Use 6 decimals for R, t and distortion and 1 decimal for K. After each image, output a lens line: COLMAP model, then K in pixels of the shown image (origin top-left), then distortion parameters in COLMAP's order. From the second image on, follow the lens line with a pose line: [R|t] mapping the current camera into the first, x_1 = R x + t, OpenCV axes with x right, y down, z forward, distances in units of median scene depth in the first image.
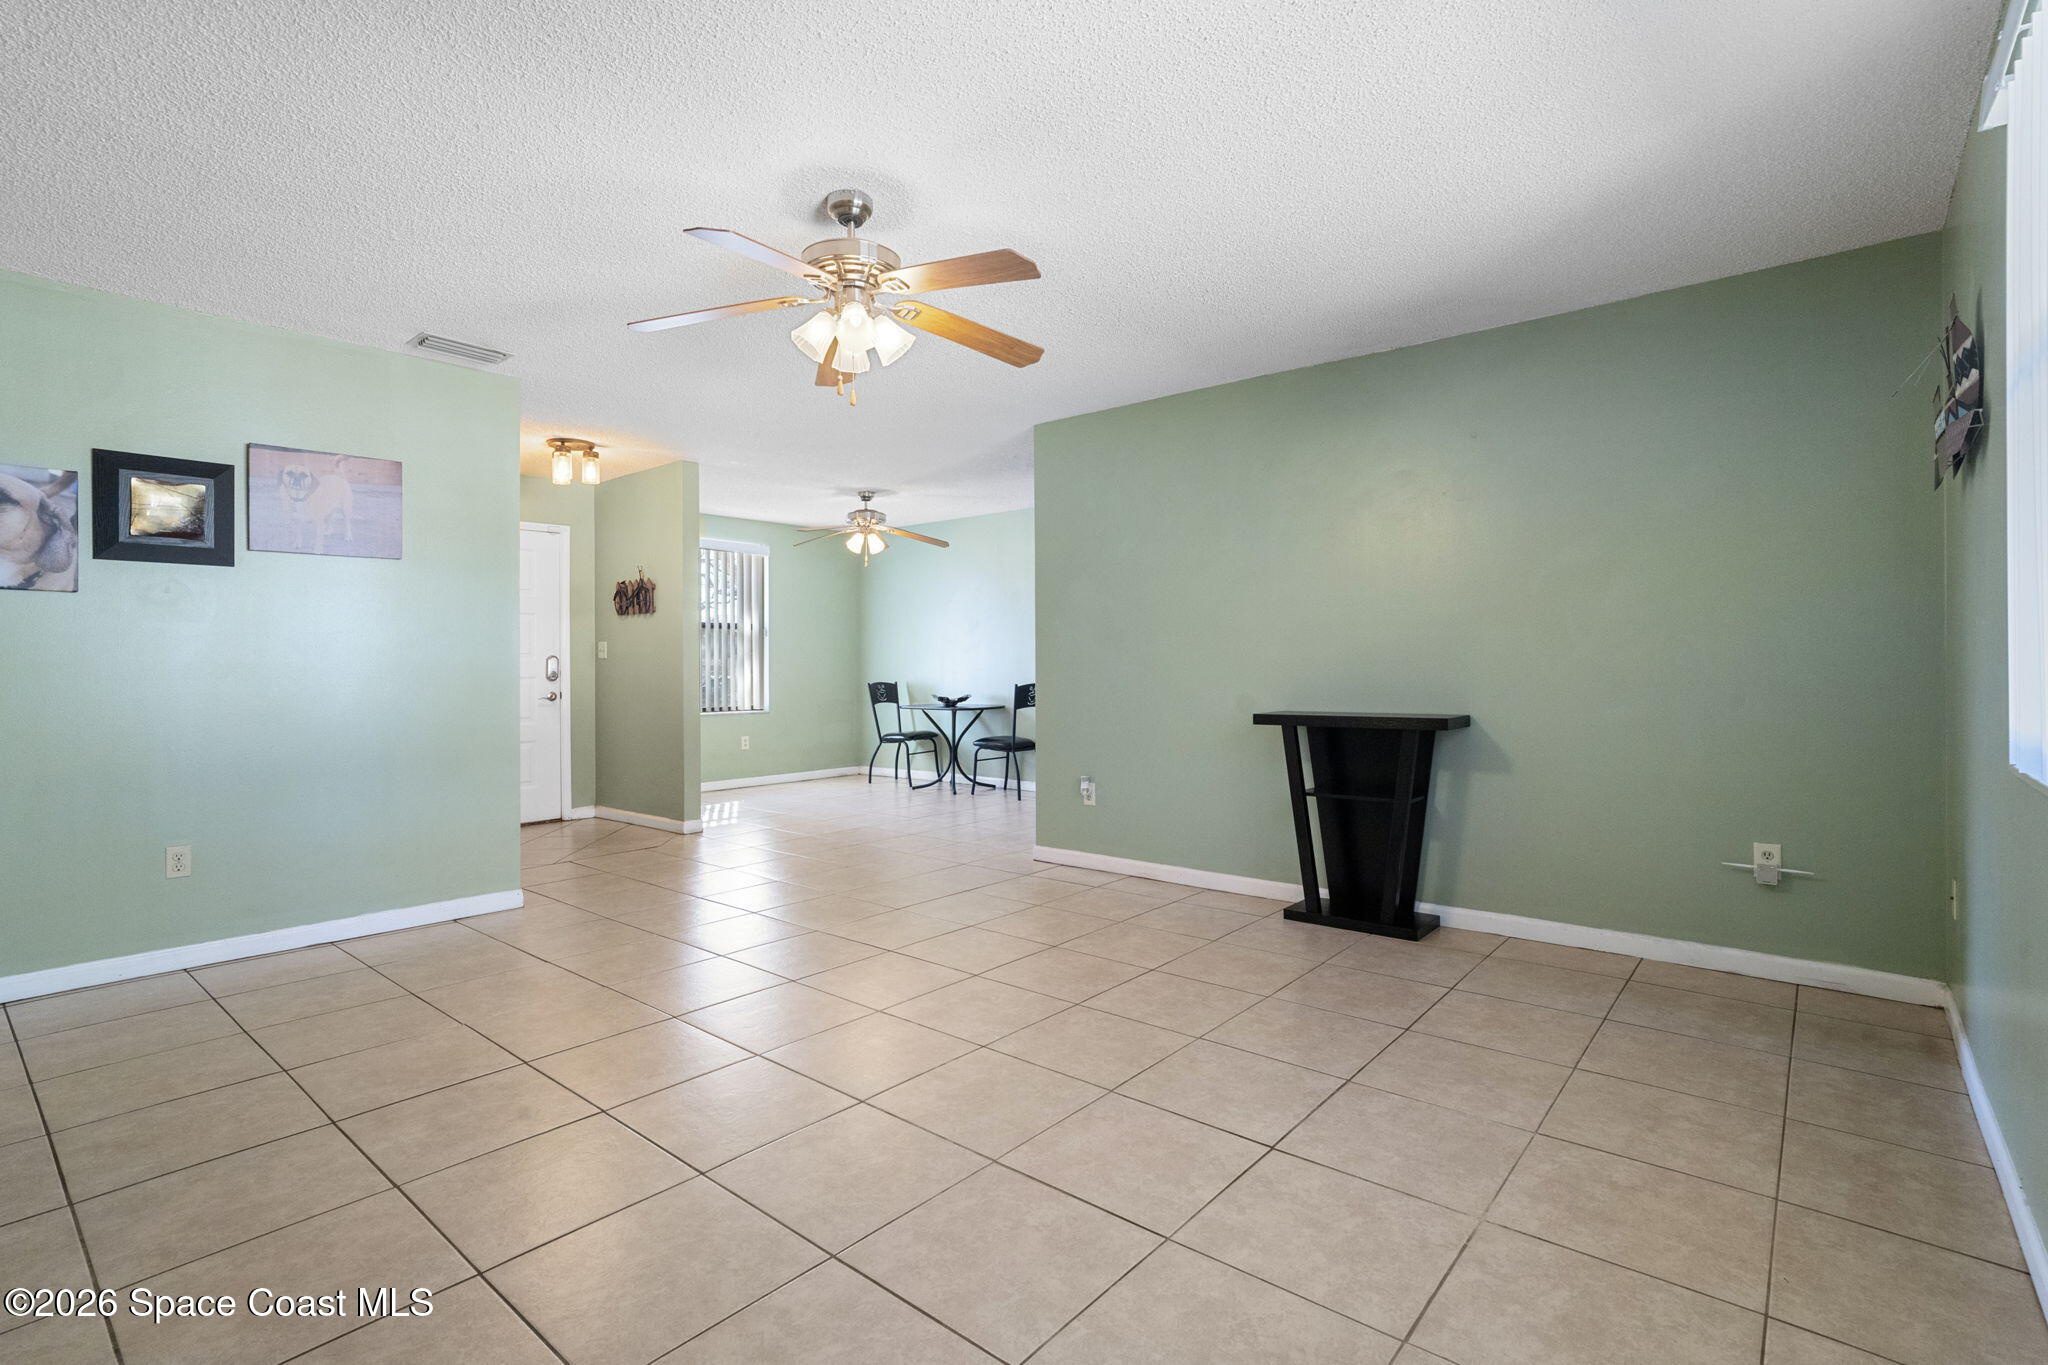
lens RADIAL K [[959.6, 0, 1029.2], [0, 959.6, 672.2], [0, 0, 1]] dist [-0.018857, 0.009930]
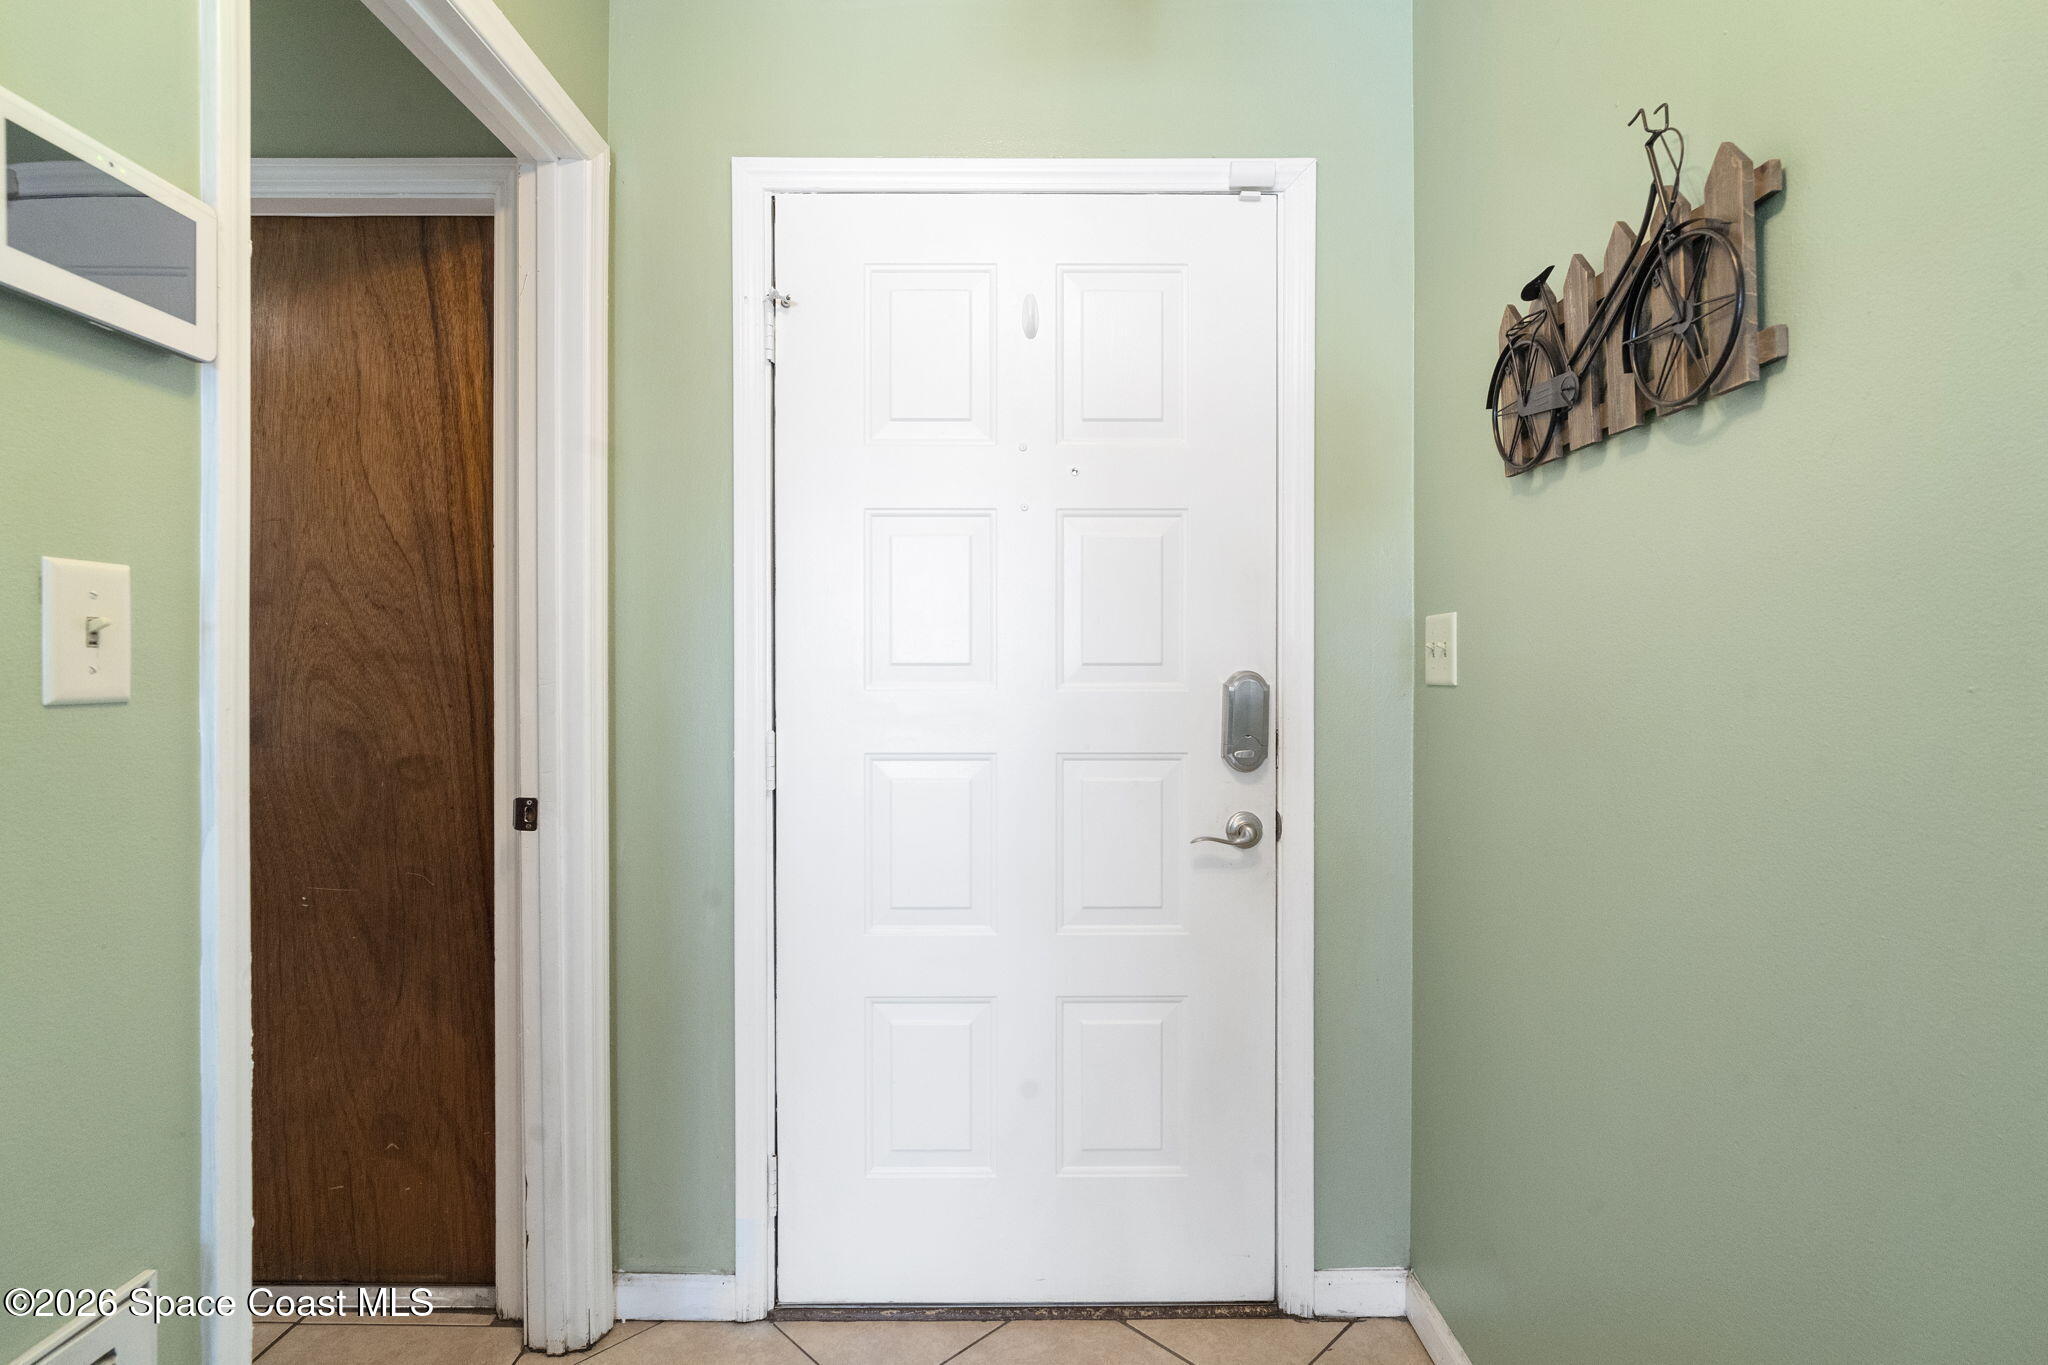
lens RADIAL K [[959.6, 0, 1029.2], [0, 959.6, 672.2], [0, 0, 1]] dist [-0.018857, 0.009930]
pose [[0.639255, 0.008332, -0.768950, -0.337409], [-0.003373, 0.999962, 0.008031, -0.019184], [0.768987, -0.002540, 0.639259, 0.788052]]
